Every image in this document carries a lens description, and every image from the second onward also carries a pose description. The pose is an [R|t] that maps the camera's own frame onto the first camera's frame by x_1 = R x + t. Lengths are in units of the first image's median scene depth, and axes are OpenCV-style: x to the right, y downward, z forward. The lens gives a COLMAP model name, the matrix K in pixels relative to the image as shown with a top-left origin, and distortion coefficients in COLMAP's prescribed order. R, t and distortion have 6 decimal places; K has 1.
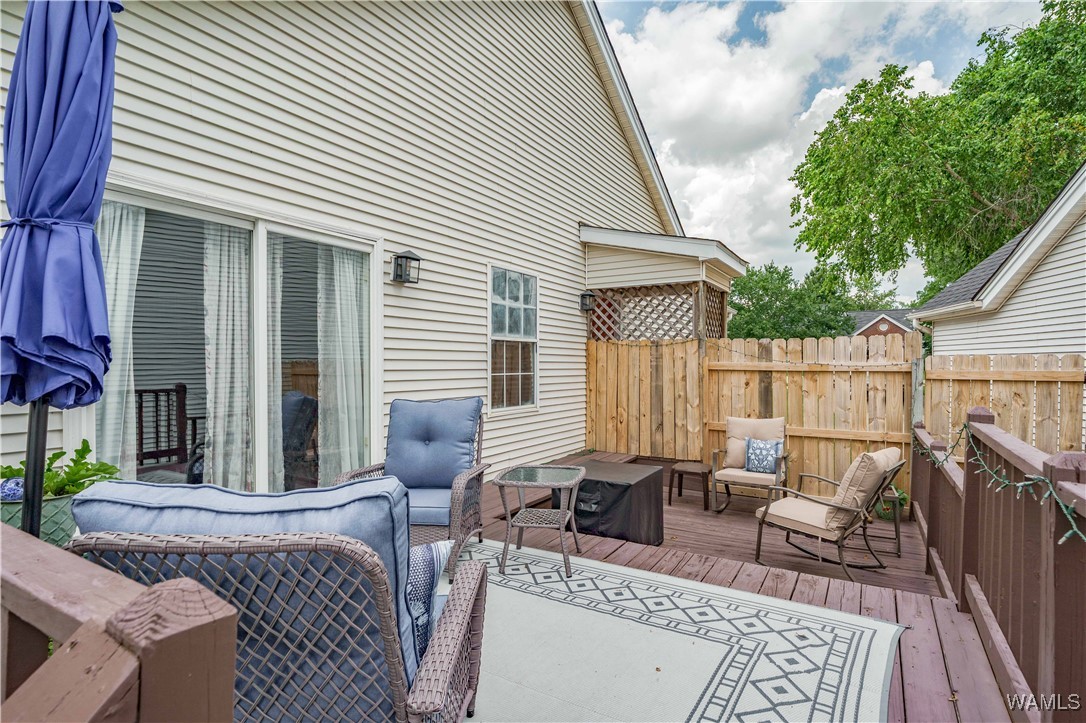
lens RADIAL K [[543.7, 0, 547.4], [0, 543.7, 364.1], [0, 0, 1]] dist [0.000622, 0.000645]
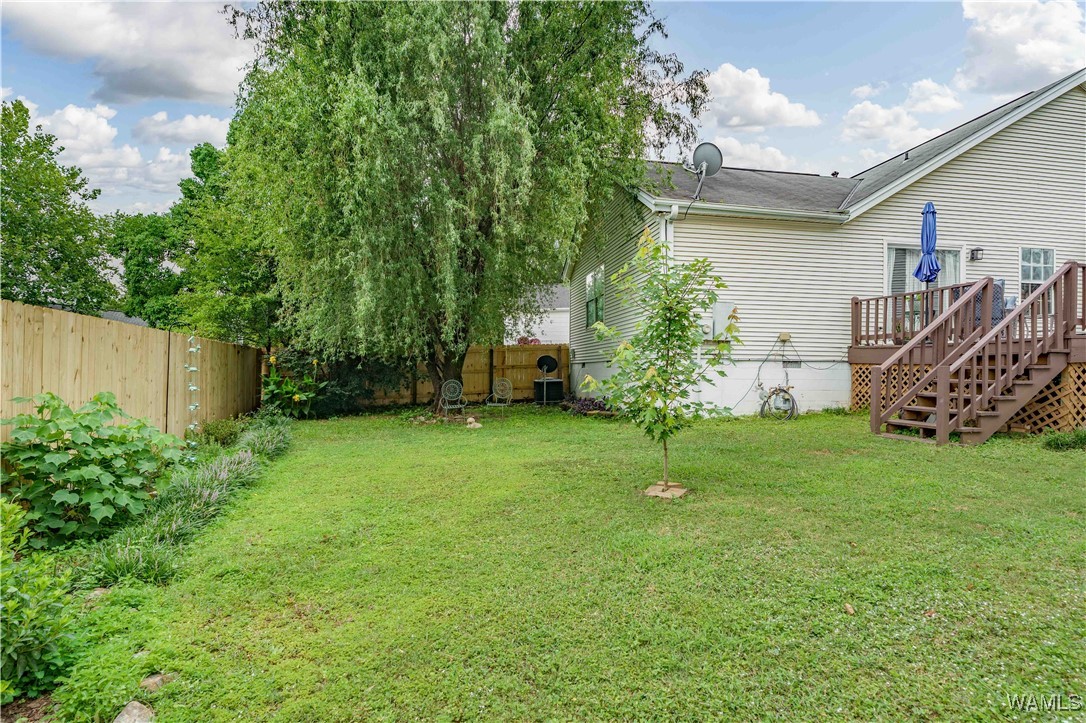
lens RADIAL K [[543.7, 0, 542.2], [0, 543.7, 369.8], [0, 0, 1]] dist [0.000622, 0.000645]
pose [[0.675017, -0.002826, -0.737797, 0.177573], [-0.004497, 0.999958, -0.007946, 0.284118], [0.737788, 0.008682, 0.674976, -1.598612]]
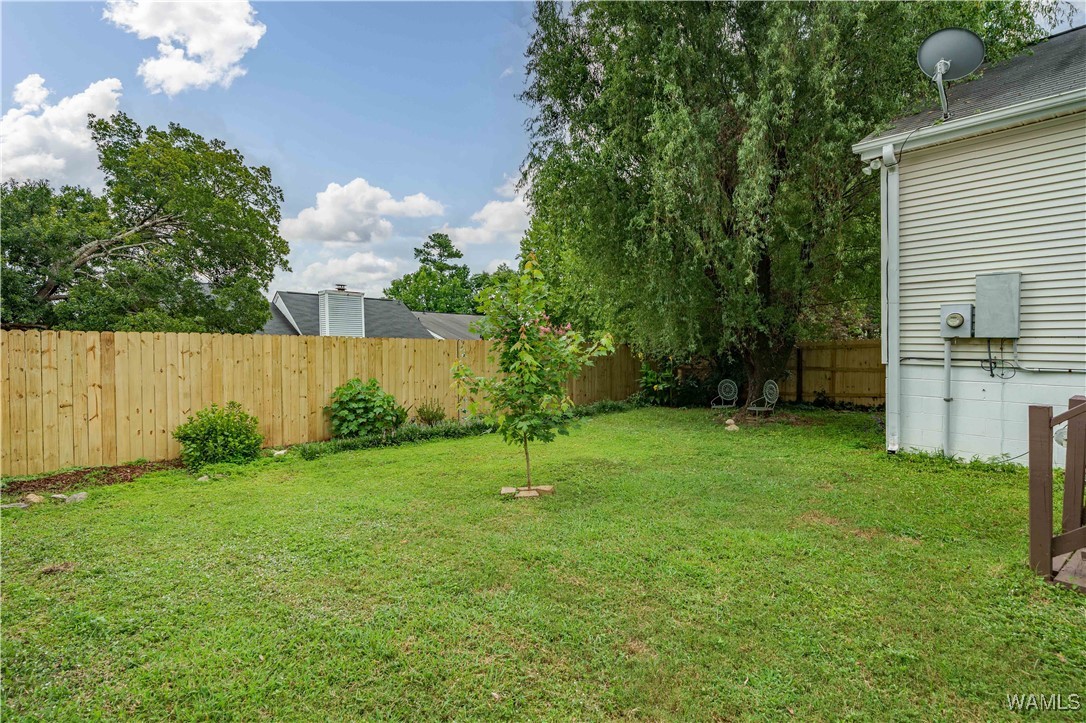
lens RADIAL K [[543.7, 0, 540.1], [0, 543.7, 362.1], [0, 0, 1]] dist [0.000622, 0.000645]
pose [[-0.353445, 0.012126, -0.935377, 0.552455], [-0.017845, 0.999647, 0.019702, 0.219934], [0.935285, 0.023655, -0.353104, -0.515448]]
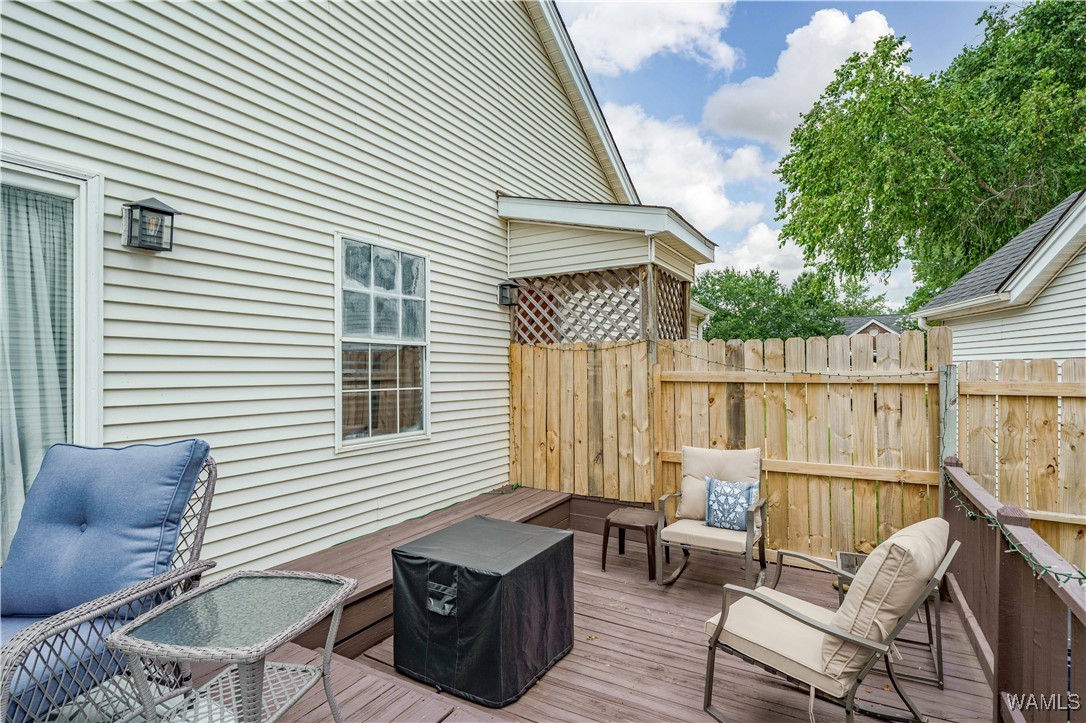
lens RADIAL K [[543.7, 0, 536.2], [0, 543.7, 367.2], [0, 0, 1]] dist [0.000622, 0.000645]
pose [[0.999985, -0.005498, 0.000197, 0.133513], [0.005500, 0.999943, -0.009128, -0.003884], [-0.000147, 0.009129, 0.999958, 0.267410]]
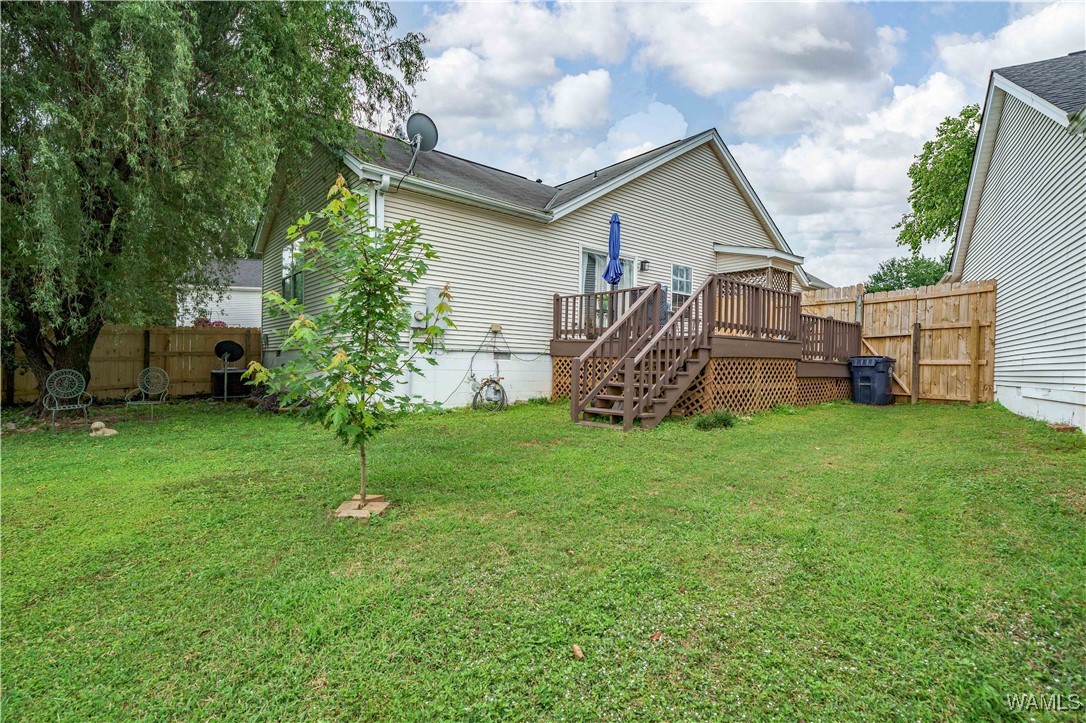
lens RADIAL K [[543.7, 0, 547.1], [0, 543.7, 367.4], [0, 0, 1]] dist [0.000622, 0.000645]
pose [[0.951978, 0.010632, -0.305982, 0.111946], [-0.011751, 0.999929, -0.001815, 0.288323], [0.305941, 0.005323, 0.952036, -1.469448]]
